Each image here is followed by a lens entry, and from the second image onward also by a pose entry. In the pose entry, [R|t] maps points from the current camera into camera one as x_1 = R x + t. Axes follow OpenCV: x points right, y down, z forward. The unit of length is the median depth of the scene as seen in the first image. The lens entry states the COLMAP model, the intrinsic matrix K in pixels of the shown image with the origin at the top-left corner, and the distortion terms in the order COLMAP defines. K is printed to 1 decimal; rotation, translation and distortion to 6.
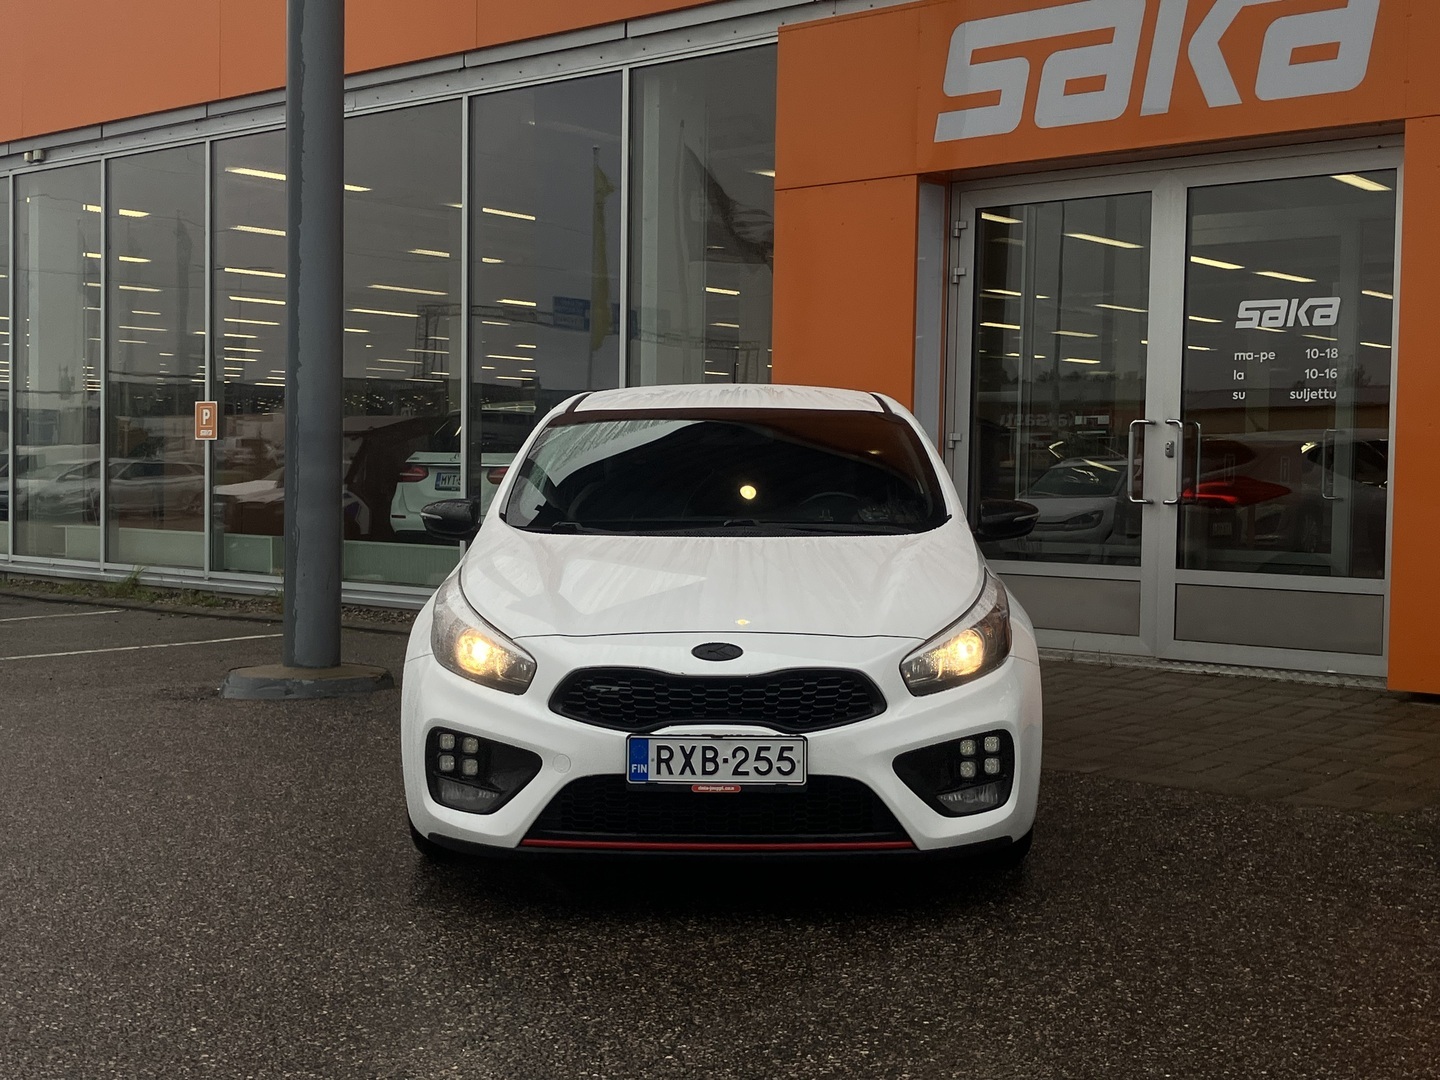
lens RADIAL K [[1933.0, 0, 718.1], [0, 1933.0, 532.4], [0, 0, 1]] dist [-0.019066, 0.000000]
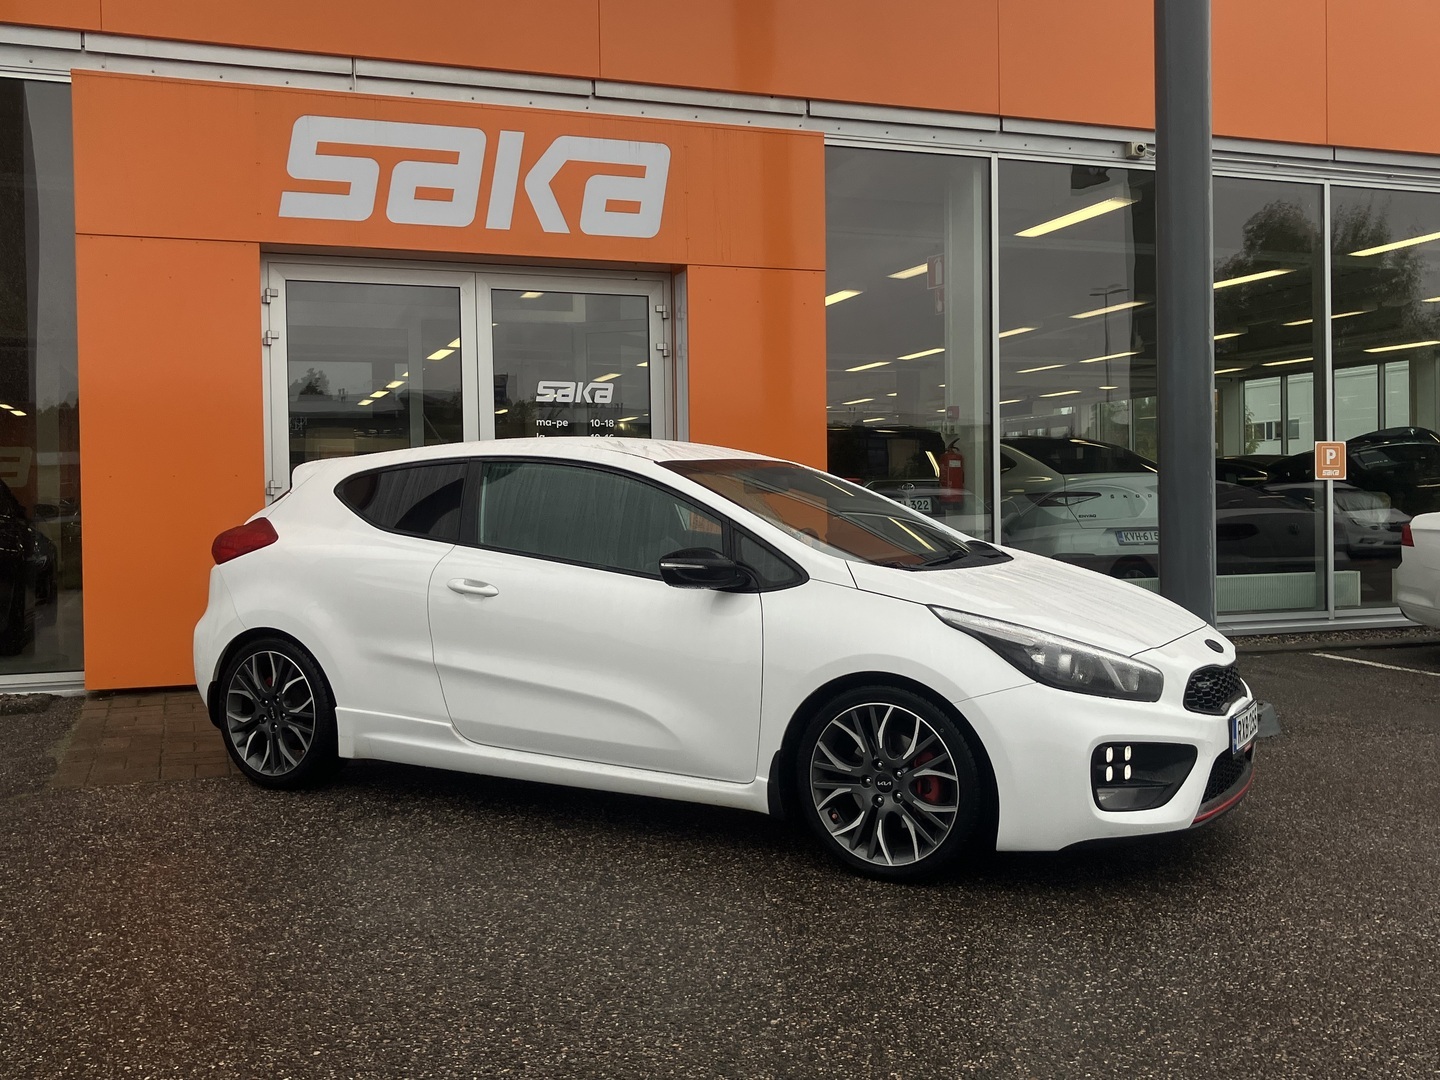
lens RADIAL K [[1384.5, 0, 715.6], [0, 1384.5, 552.2], [0, 0, 1]] dist [0.001256, 0.000000]
pose [[0.489930, -0.042458, 0.870727, -0.961684], [0.045153, 0.998708, 0.023293, -0.036816], [-0.870591, 0.027904, 0.491215, 0.826417]]
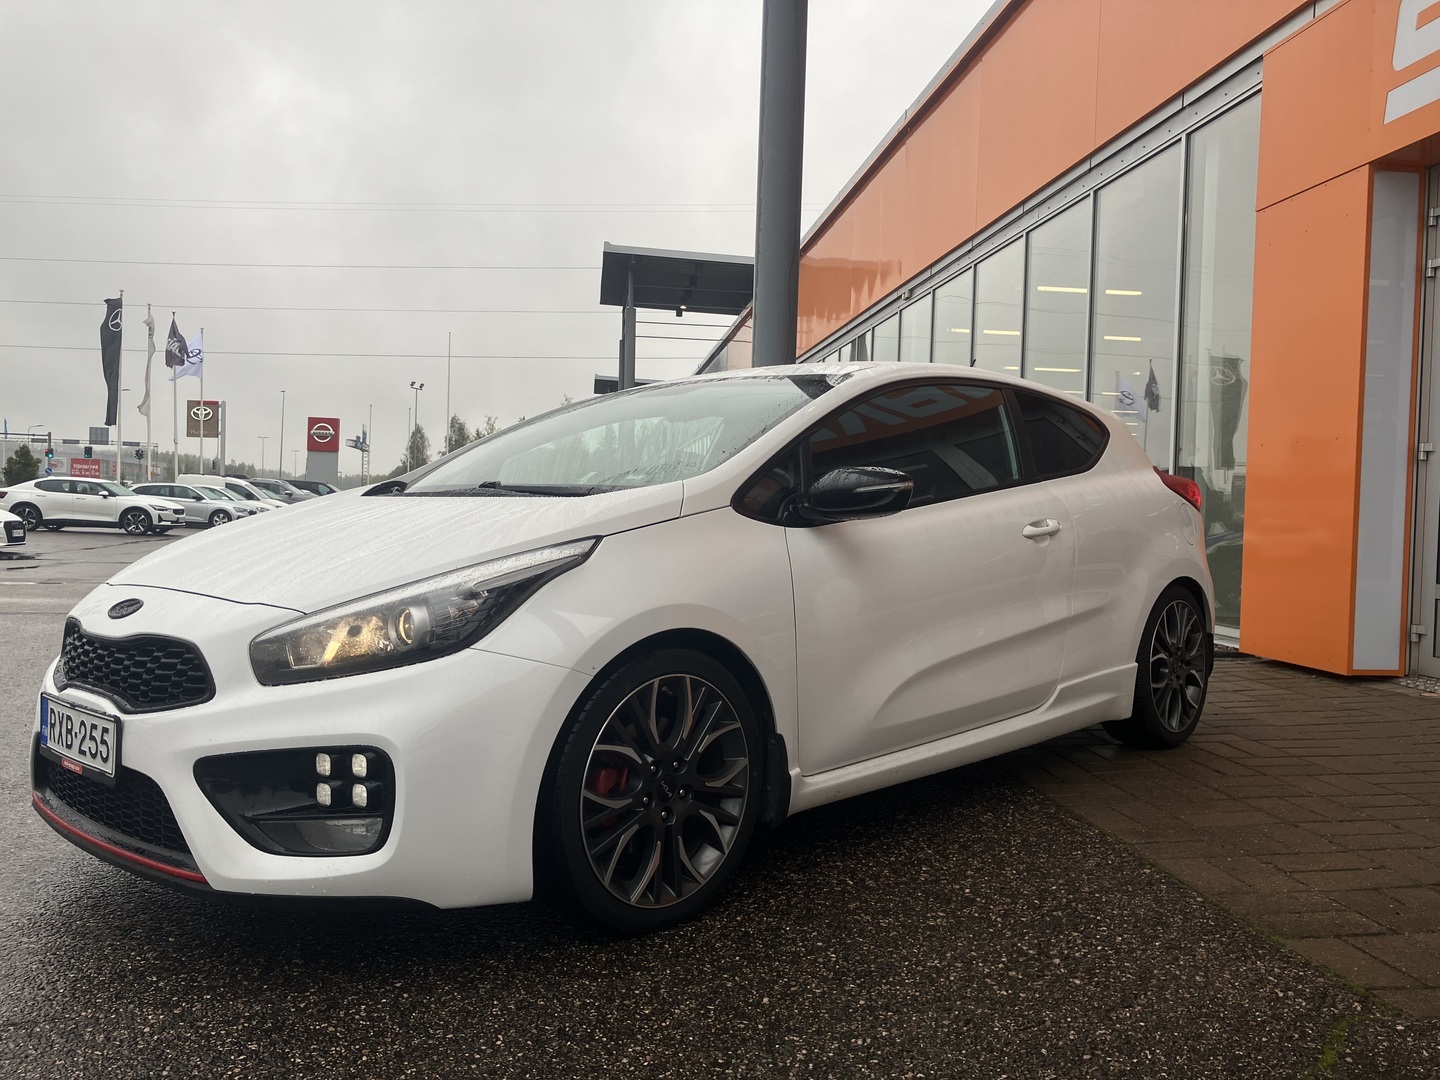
lens RADIAL K [[1184.2, 0, 718.3], [0, 1184.2, 530.9], [0, 0, 1]] dist [0.018623, -0.037043]
pose [[0.731436, 0.014642, -0.681753, 0.554965], [-0.035865, 0.999212, -0.017019, 0.025685], [0.680966, 0.036900, 0.731385, 0.783429]]
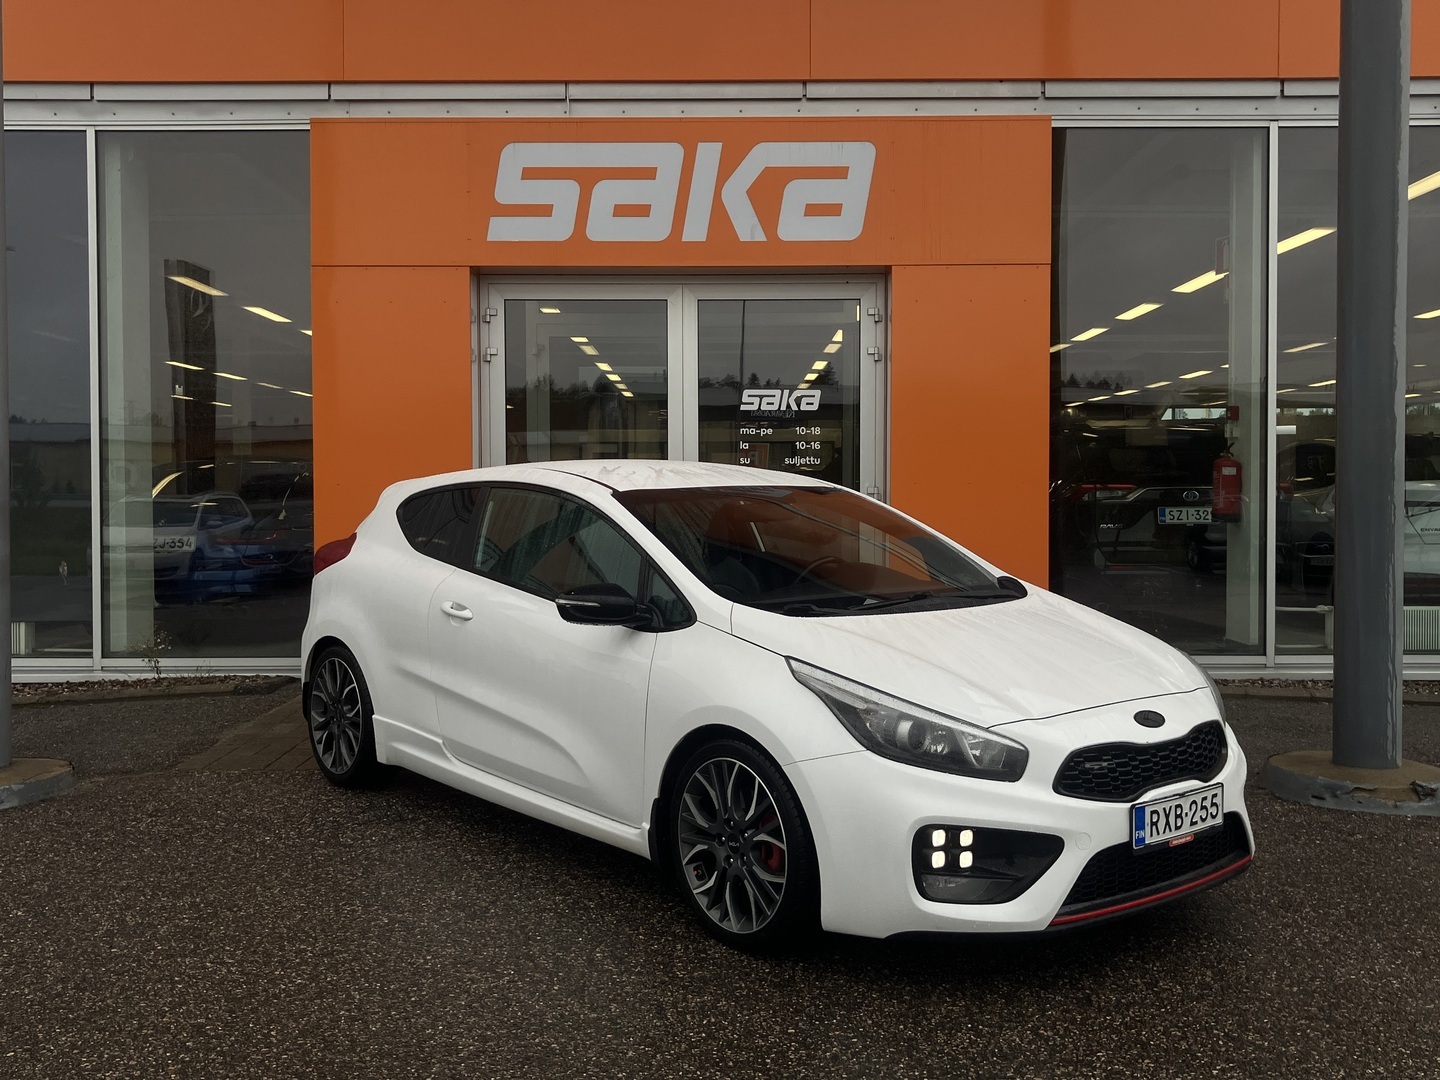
lens RADIAL K [[1384.5, 0, 729.9], [0, 1384.5, 551.2], [0, 0, 1]] dist [0.001256, 0.000000]
pose [[0.754806, -0.036152, 0.654951, -0.695398], [0.028637, 0.999344, 0.022160, -0.057788], [-0.655323, 0.002029, 0.755346, 0.552393]]
